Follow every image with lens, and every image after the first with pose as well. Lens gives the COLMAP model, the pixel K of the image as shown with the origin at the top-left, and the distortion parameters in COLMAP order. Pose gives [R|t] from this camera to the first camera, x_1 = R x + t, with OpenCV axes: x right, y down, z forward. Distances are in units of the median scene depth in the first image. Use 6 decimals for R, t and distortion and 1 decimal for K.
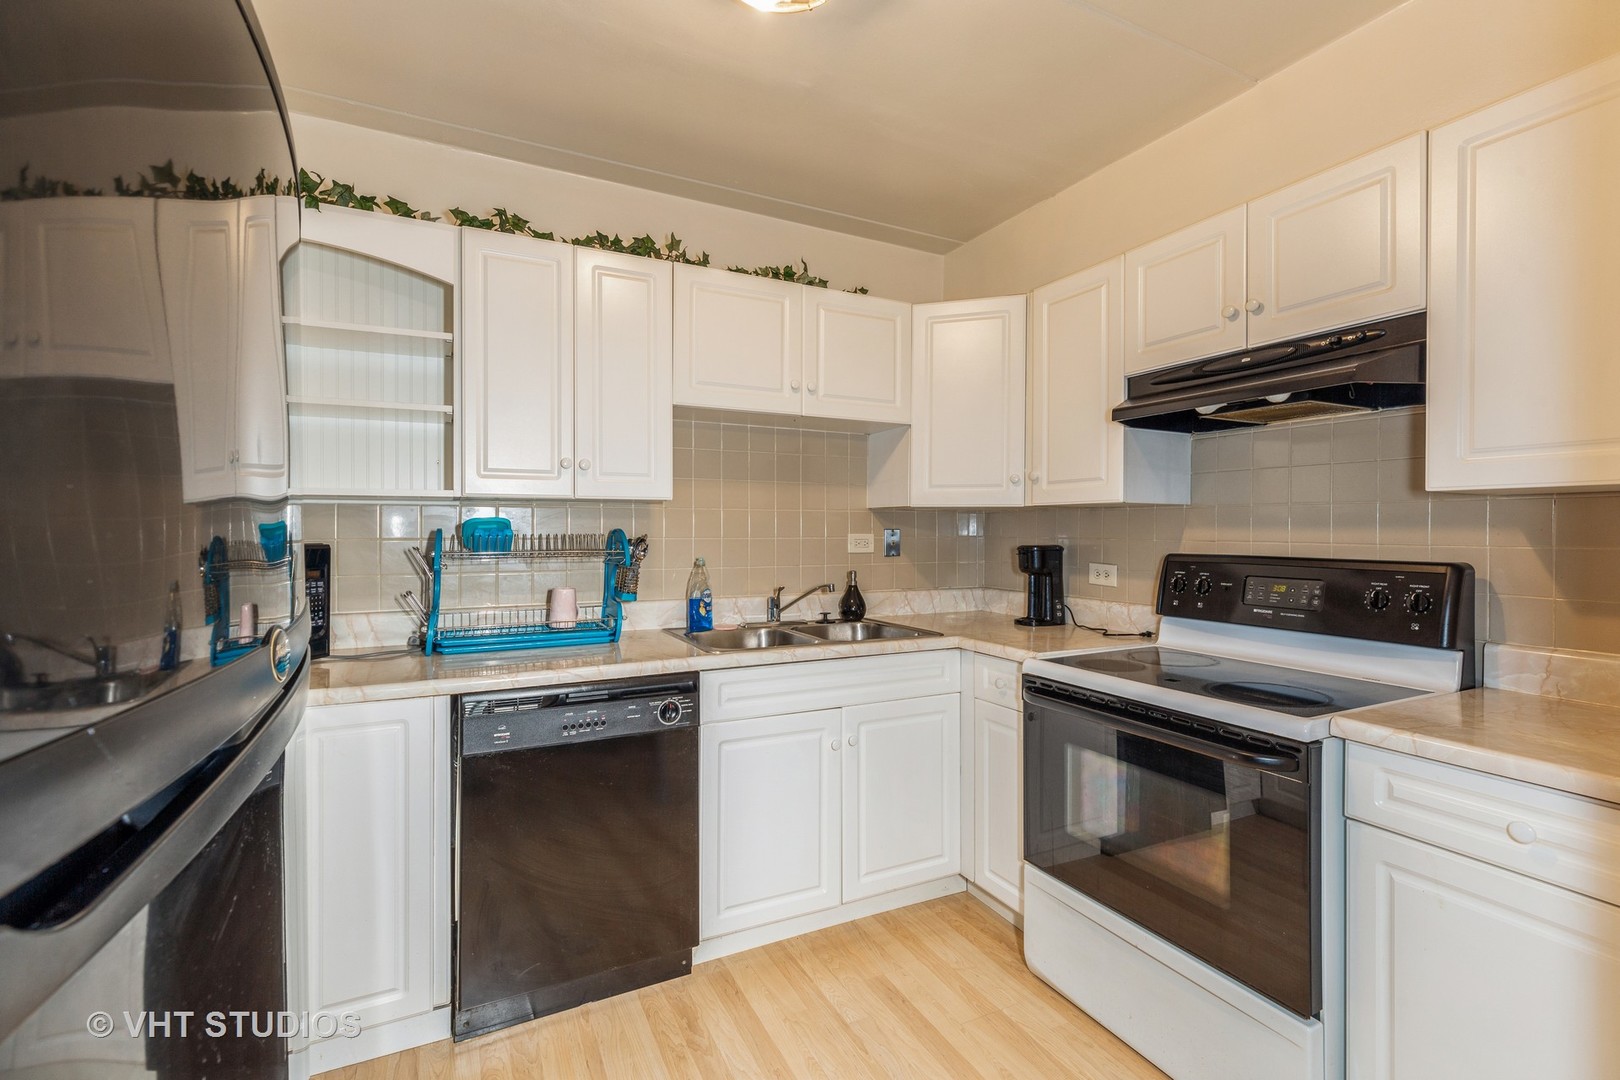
lens RADIAL K [[729.9, 0, 816.8], [0, 729.9, 535.3], [0, 0, 1]] dist [0.005423, -0.002034]
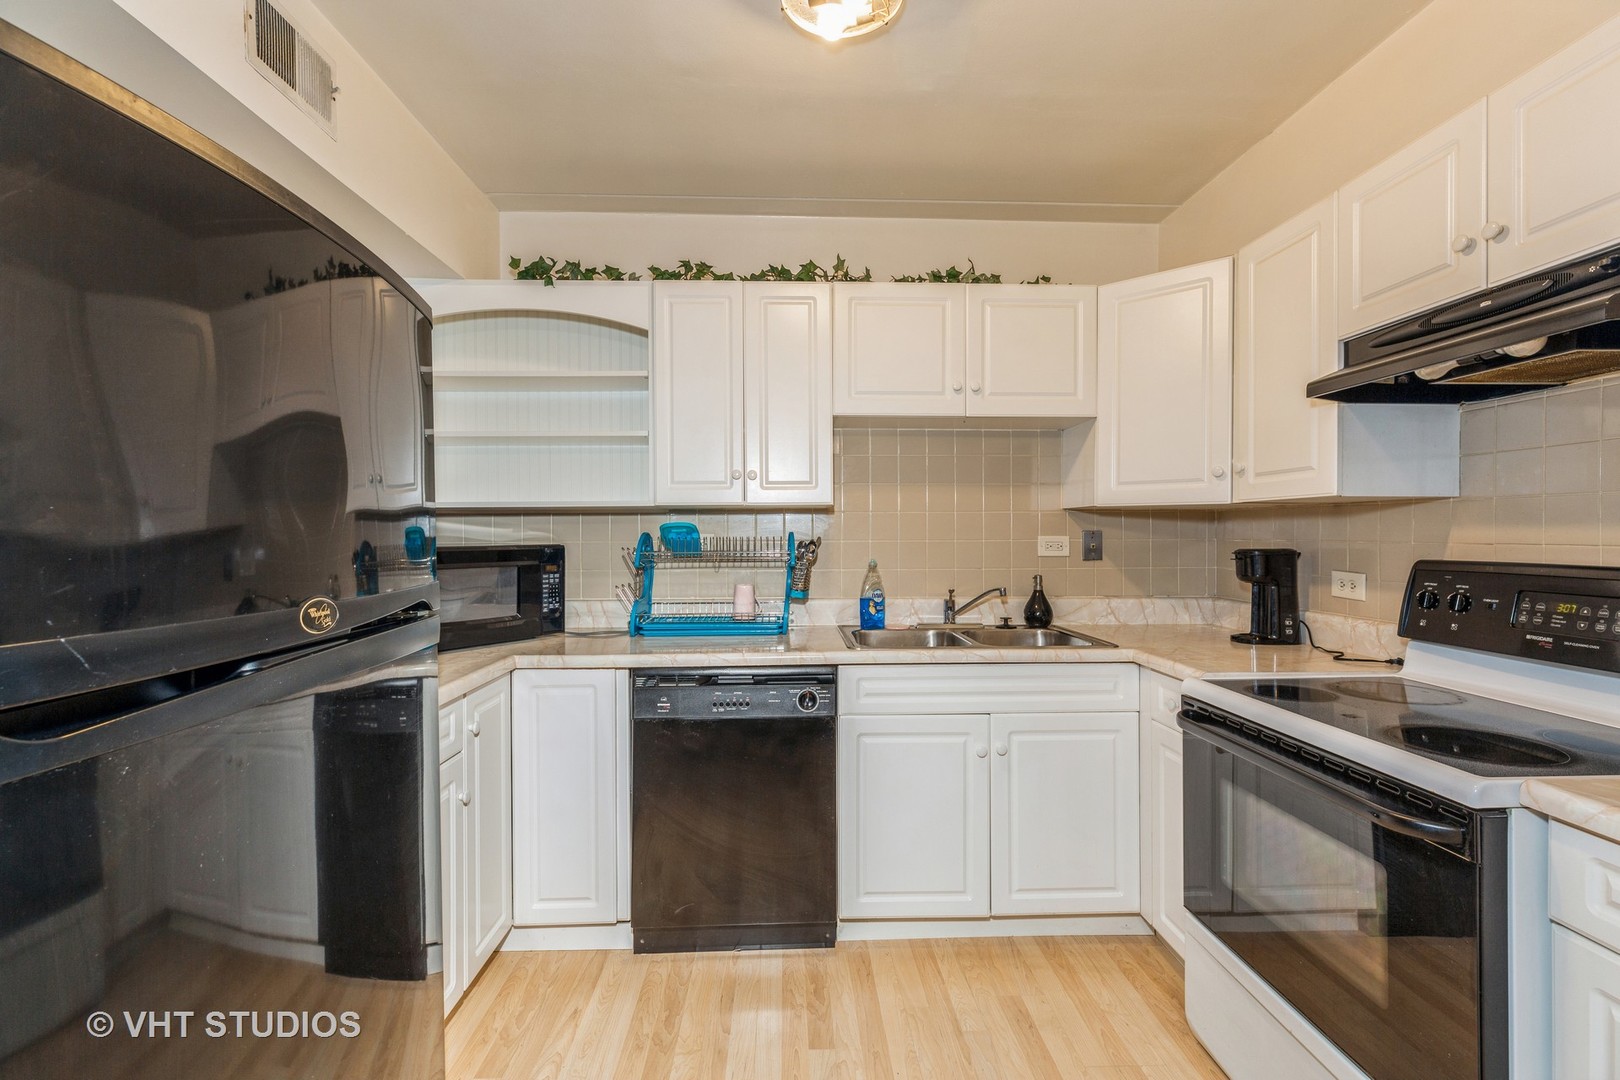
lens RADIAL K [[729.9, 0, 816.0], [0, 729.9, 541.4], [0, 0, 1]] dist [0.005423, -0.002034]
pose [[0.907831, -0.000089, -0.419337, 0.244331], [0.001146, 0.999997, 0.002268, 0.003159], [0.419335, -0.002540, 0.907828, 0.019135]]
